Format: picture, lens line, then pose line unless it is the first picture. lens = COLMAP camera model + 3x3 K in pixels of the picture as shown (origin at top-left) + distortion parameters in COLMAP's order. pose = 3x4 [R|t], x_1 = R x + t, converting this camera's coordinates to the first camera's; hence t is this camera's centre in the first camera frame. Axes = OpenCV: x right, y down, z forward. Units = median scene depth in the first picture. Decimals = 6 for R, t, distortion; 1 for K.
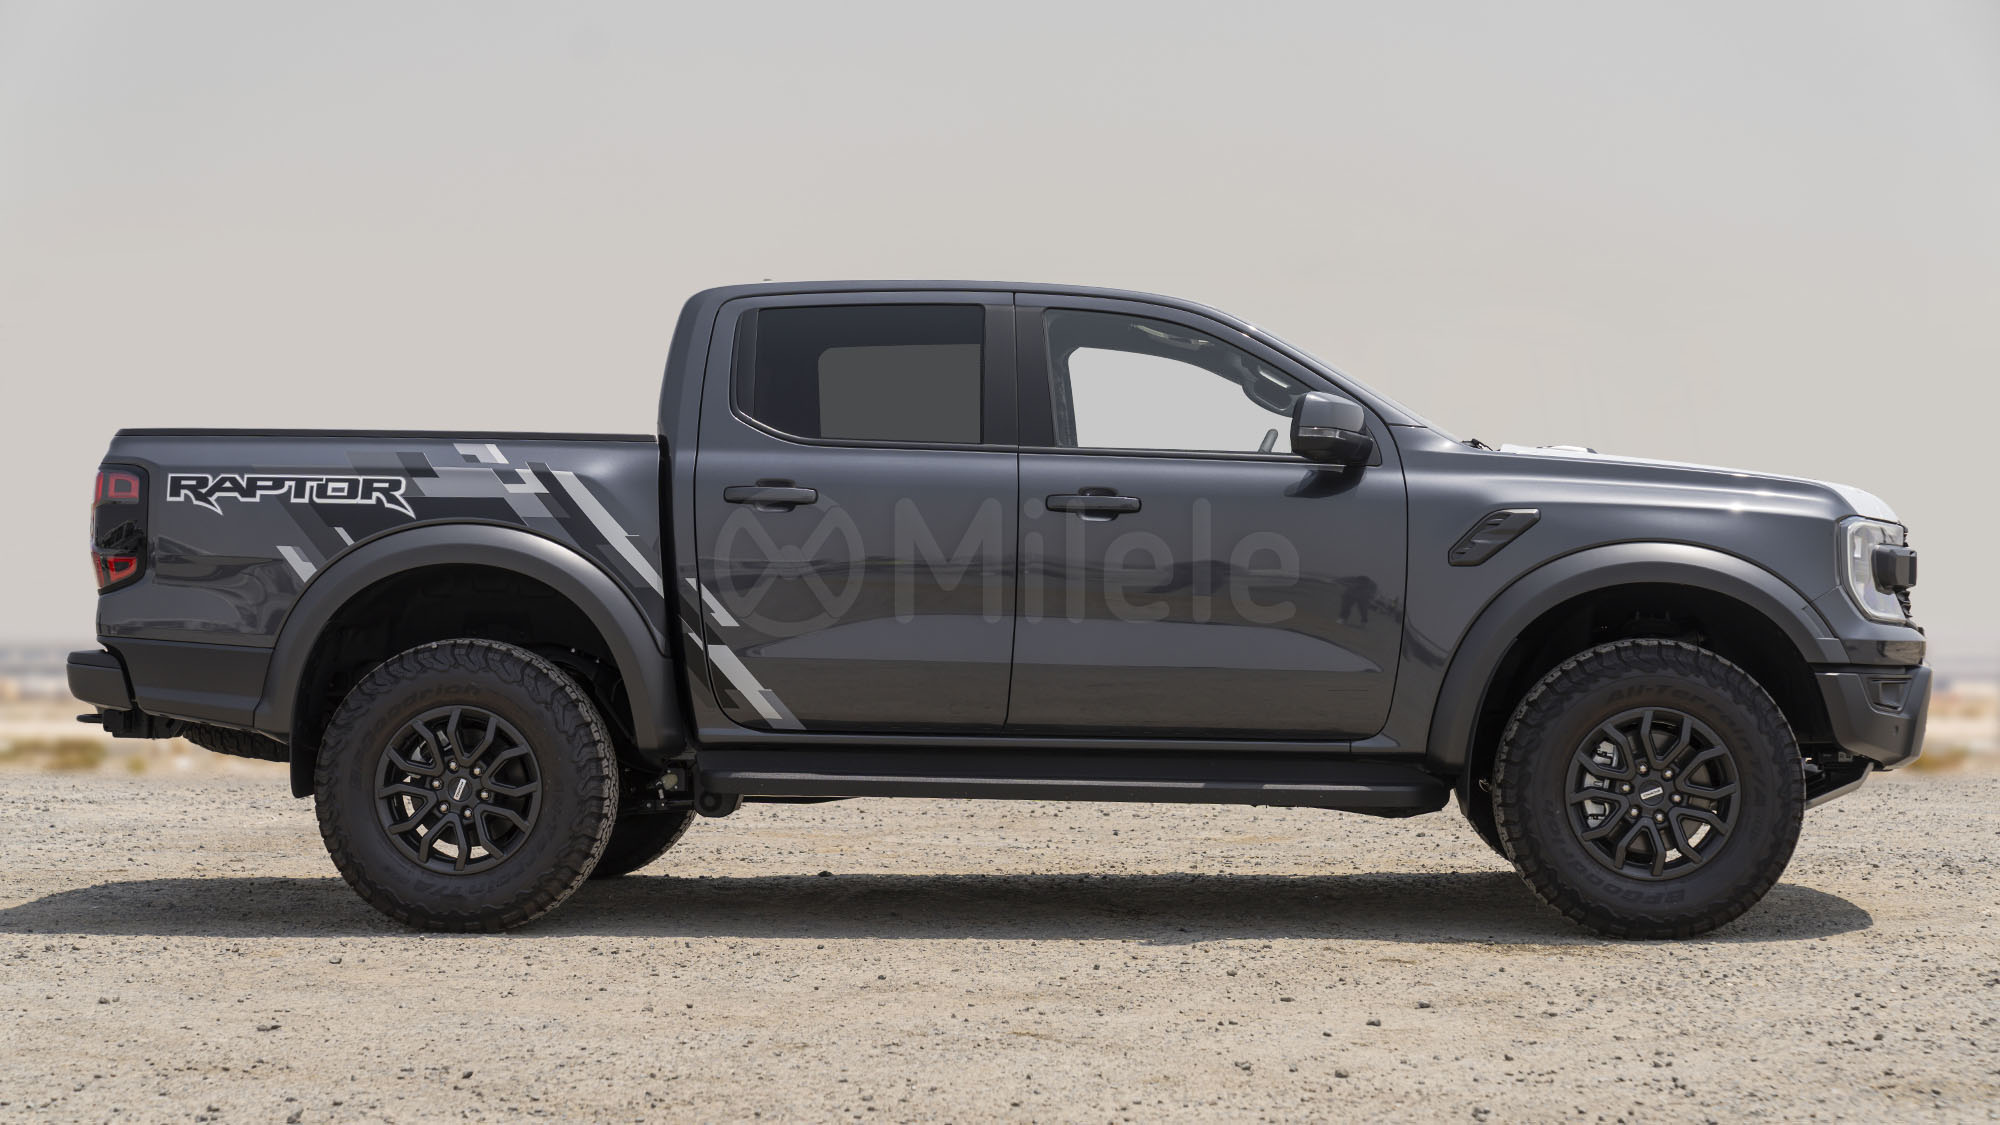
lens RADIAL K [[3175.2, 0, 977.2], [0, 3175.2, 627.1], [0, 0, 1]] dist [0.015267, 0.000000]
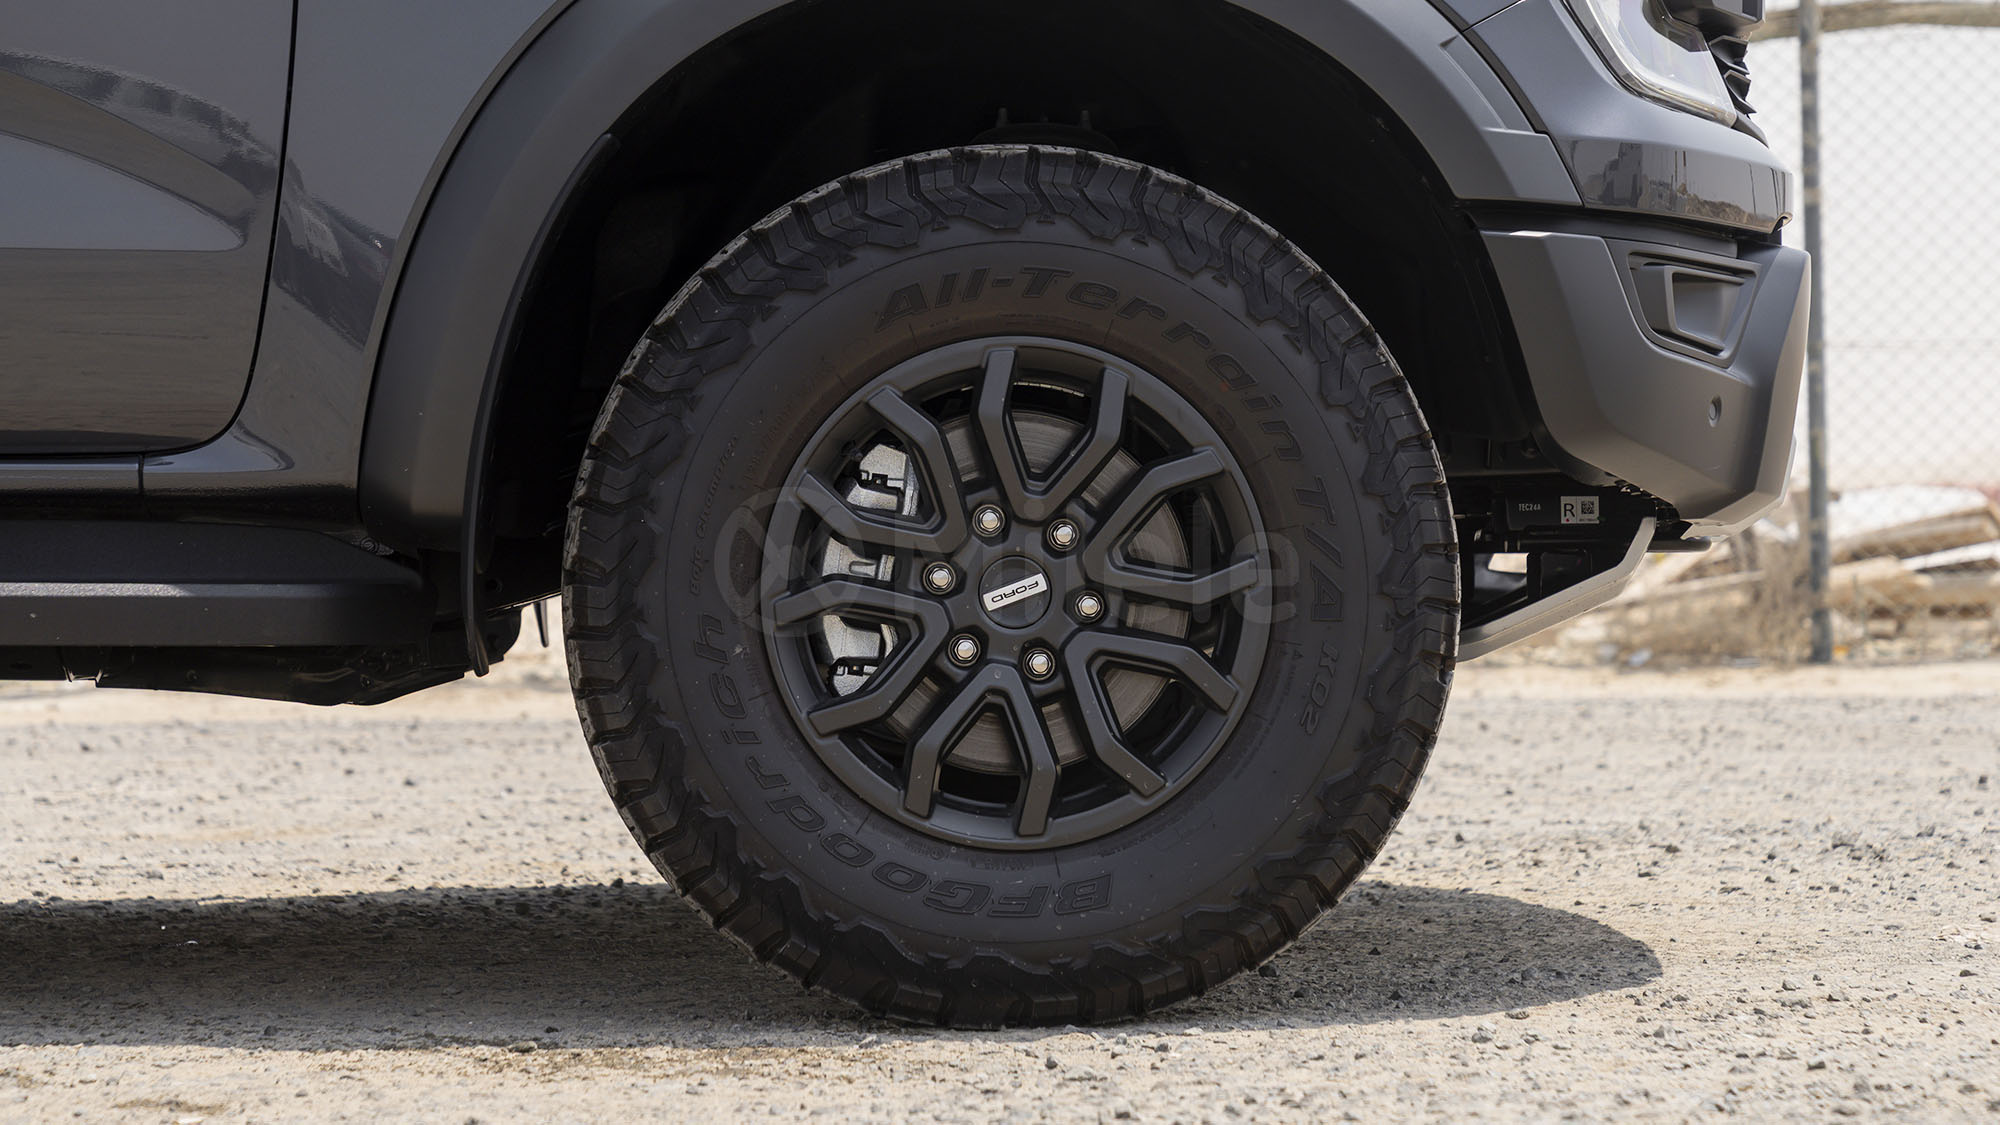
lens RADIAL K [[4149.9, 0, 999.2], [0, 4149.9, 561.7], [0, 0, 1]] dist [0.069627, 0.000000]
pose [[0.993719, -0.008129, 0.111609, 0.161331], [0.011684, 0.999444, -0.031227, 0.062857], [-0.111294, 0.032335, 0.993261, 0.561186]]
